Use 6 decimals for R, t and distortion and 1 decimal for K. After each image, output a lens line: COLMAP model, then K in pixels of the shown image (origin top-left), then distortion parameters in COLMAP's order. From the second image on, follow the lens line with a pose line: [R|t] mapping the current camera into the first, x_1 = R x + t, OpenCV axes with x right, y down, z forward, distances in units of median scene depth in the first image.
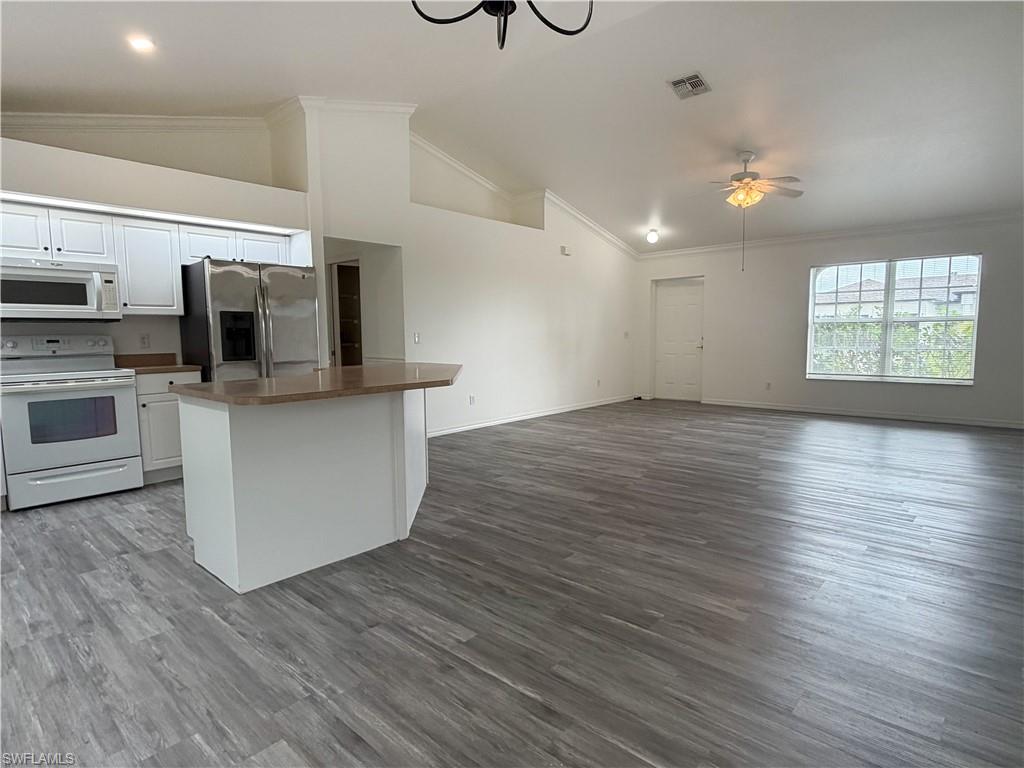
lens RADIAL K [[559.1, 0, 508.1], [0, 559.1, 377.4], [0, 0, 1]] dist [0.003235, -0.000234]
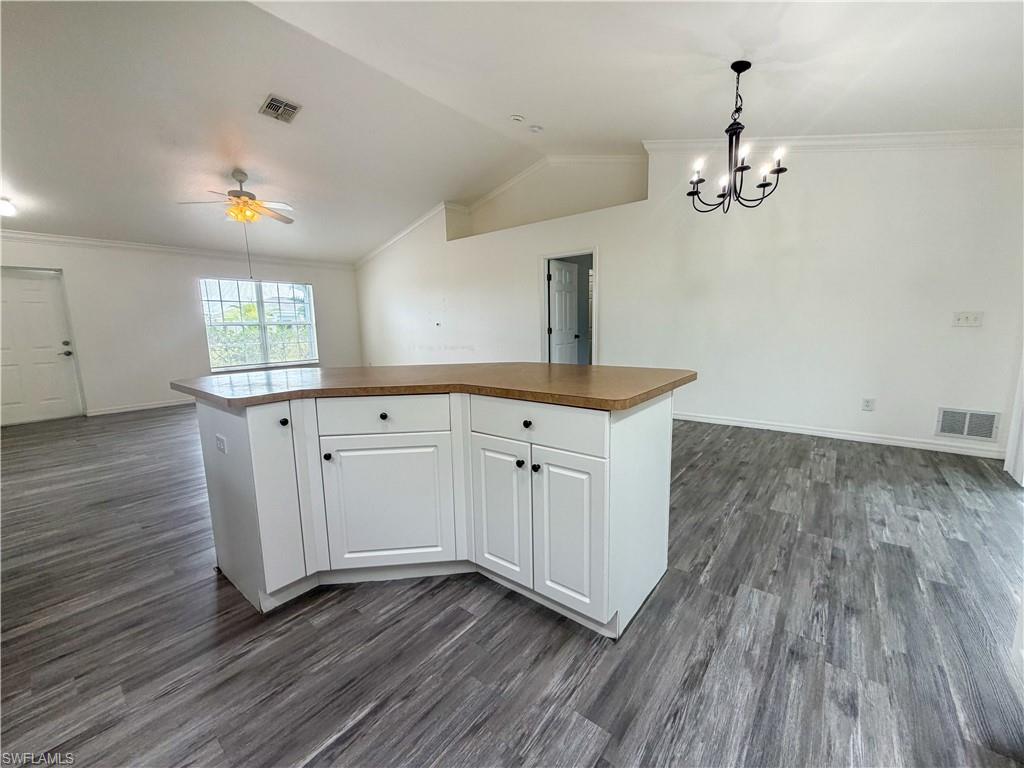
lens RADIAL K [[407.0, 0, 509.5], [0, 407.0, 386.1], [0, 0, 1]] dist [-0.000561, 0.001448]
pose [[-0.055702, -0.138255, 0.988829, -1.324909], [0.102568, 0.984335, 0.143404, -0.102640], [-0.993165, 0.109410, -0.040649, 1.457324]]
